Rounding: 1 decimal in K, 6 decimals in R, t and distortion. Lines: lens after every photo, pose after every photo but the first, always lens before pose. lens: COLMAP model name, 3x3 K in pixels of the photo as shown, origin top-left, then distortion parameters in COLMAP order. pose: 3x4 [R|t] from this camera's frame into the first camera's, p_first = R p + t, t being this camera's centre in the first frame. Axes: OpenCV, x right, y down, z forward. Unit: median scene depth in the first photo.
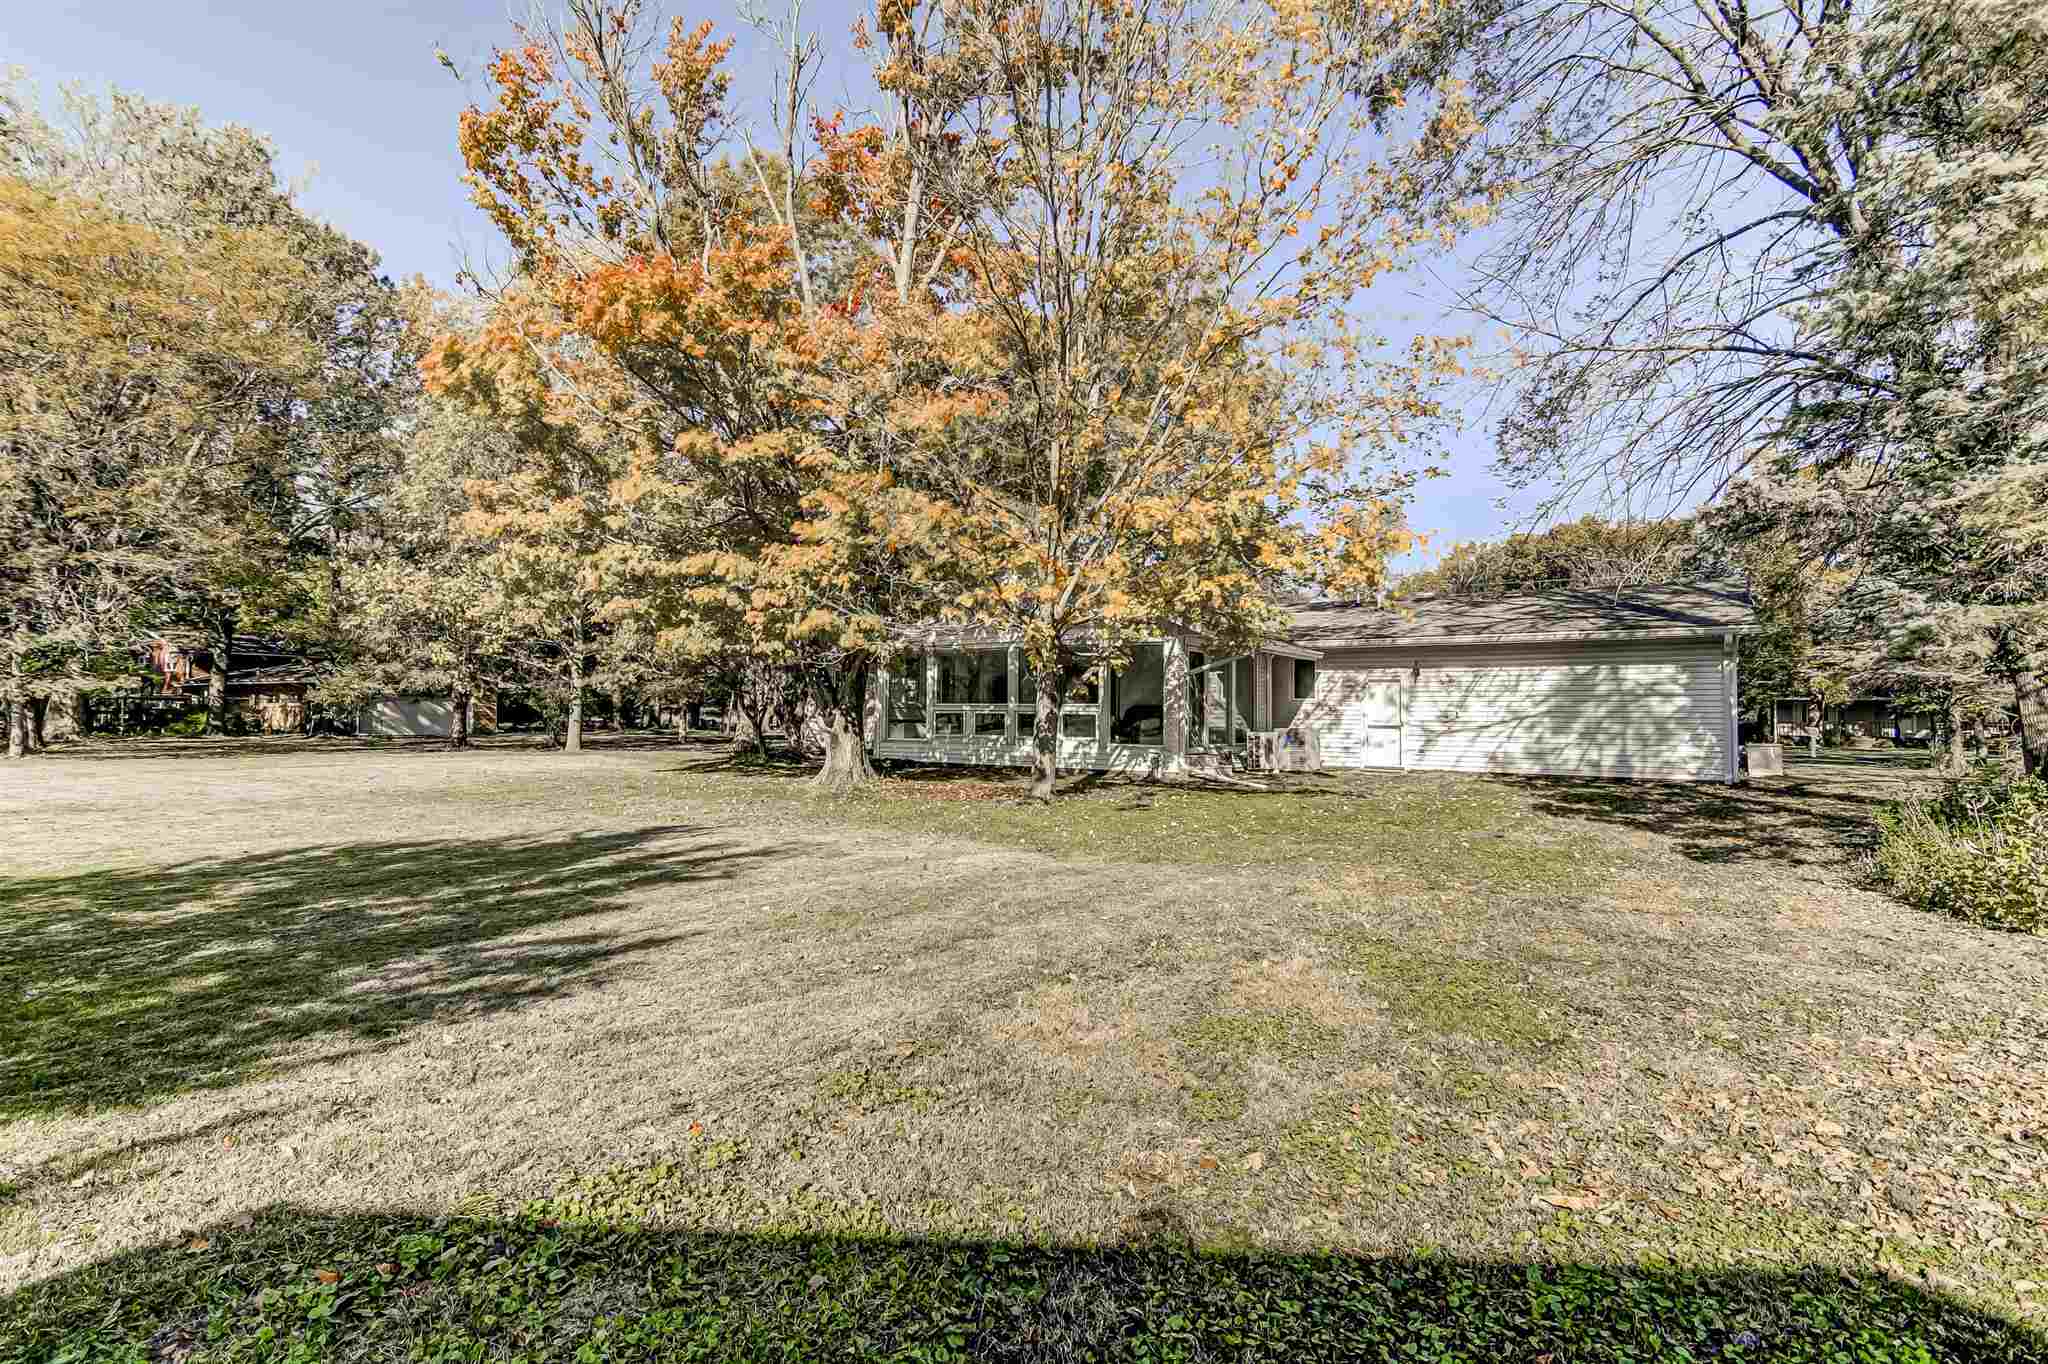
lens RADIAL K [[979.0, 0, 1011.2], [0, 979.0, 685.3], [0, 0, 1]] dist [0.013787, -0.012028]
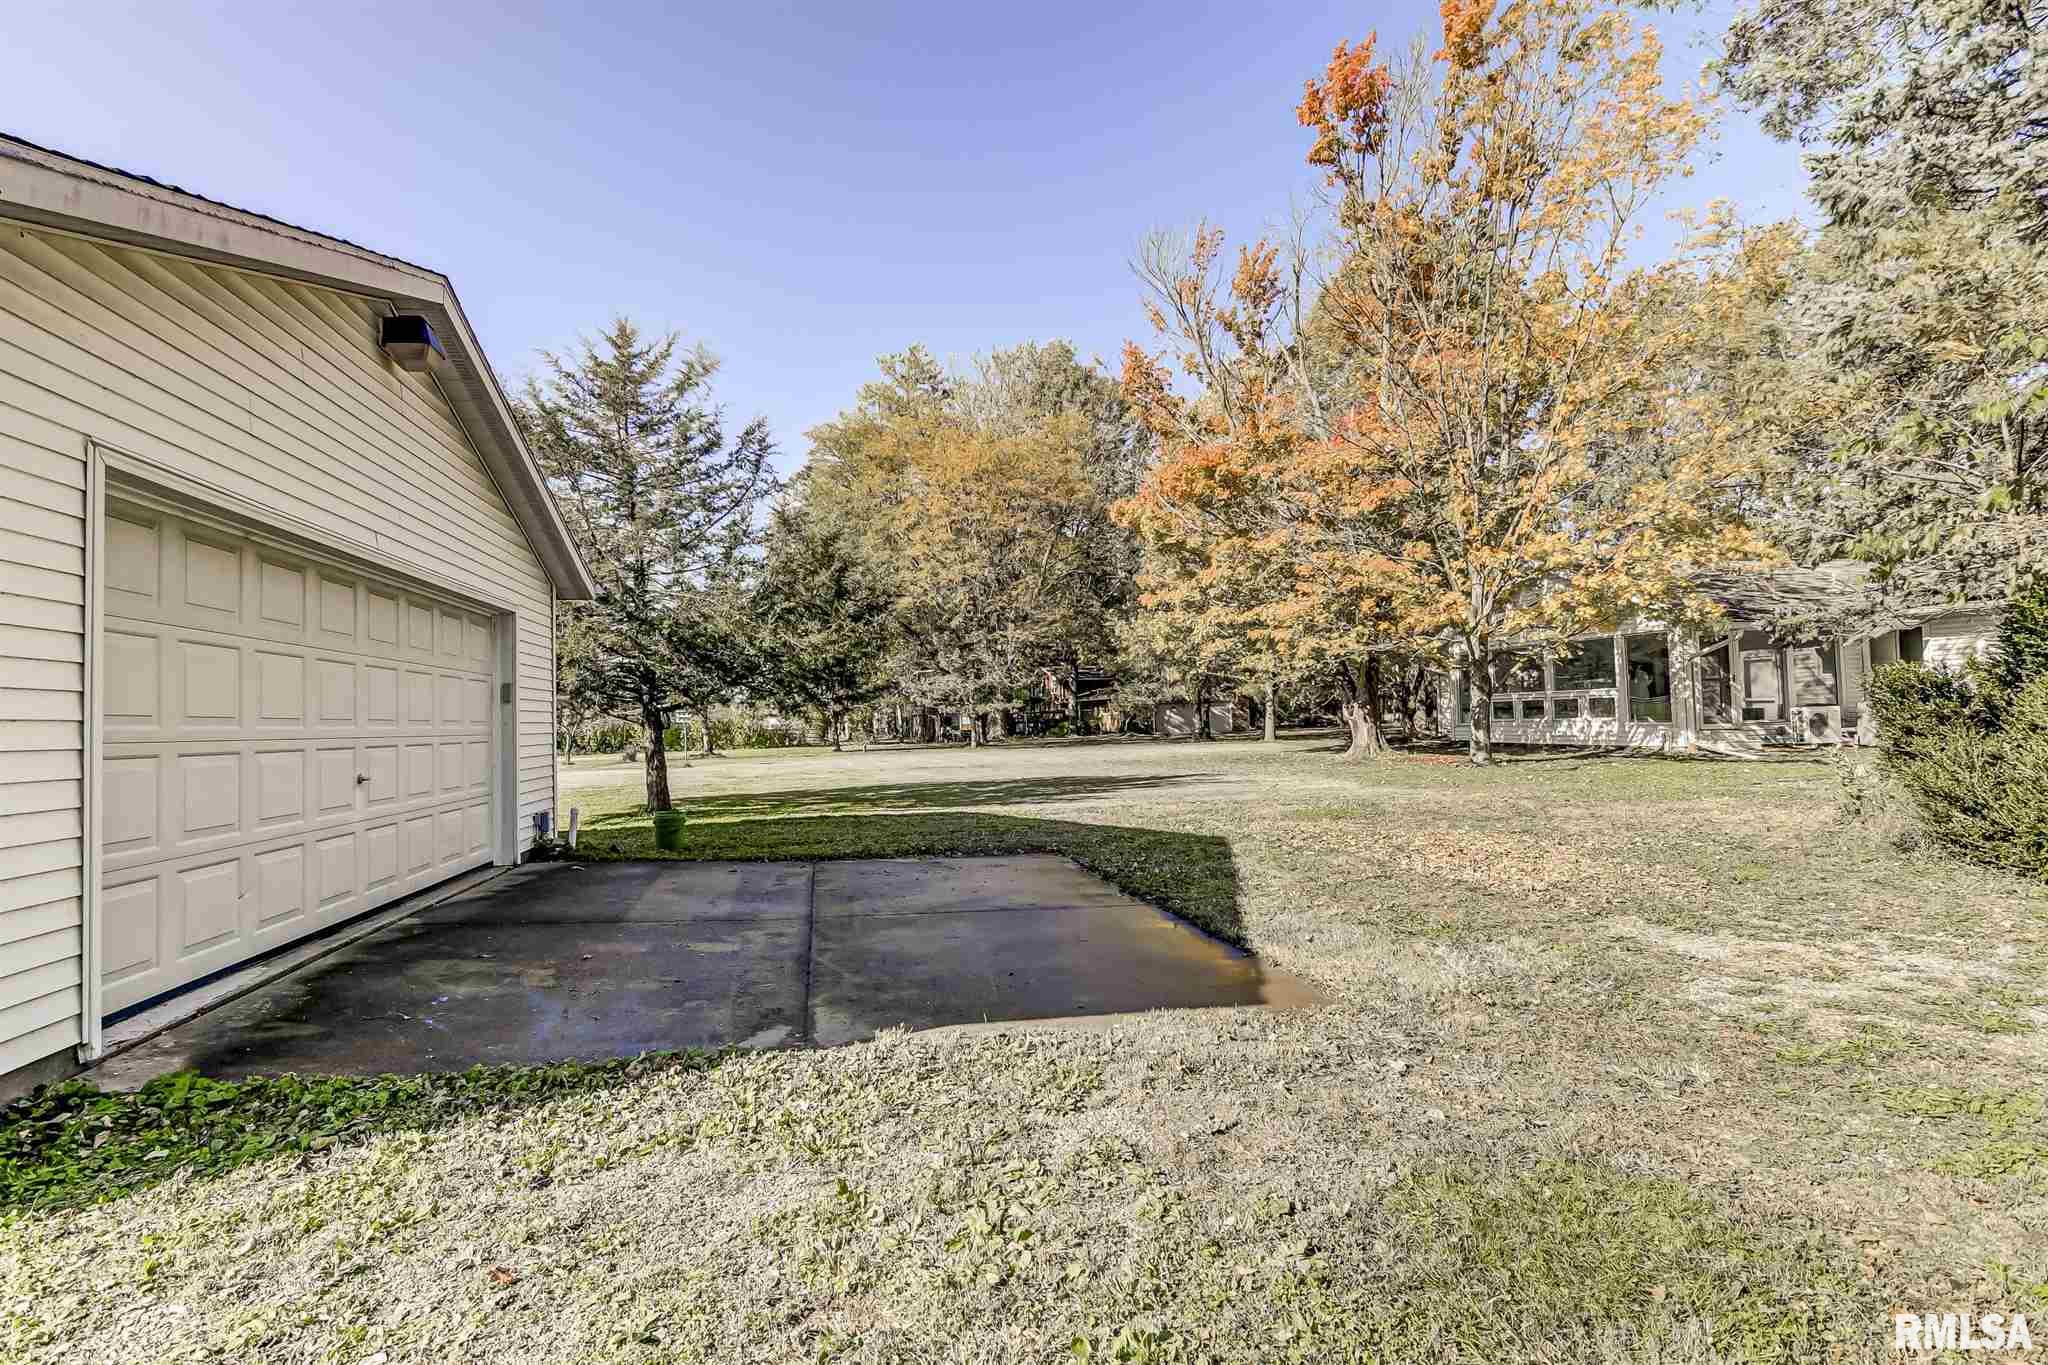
lens RADIAL K [[979.0, 0, 1011.2], [0, 979.0, 685.8], [0, 0, 1]] dist [0.013787, -0.012028]
pose [[0.714570, -0.056500, -0.697278, 0.281968], [0.059621, 0.998025, -0.019770, -0.001818], [0.697018, -0.027446, 0.716528, -0.227001]]
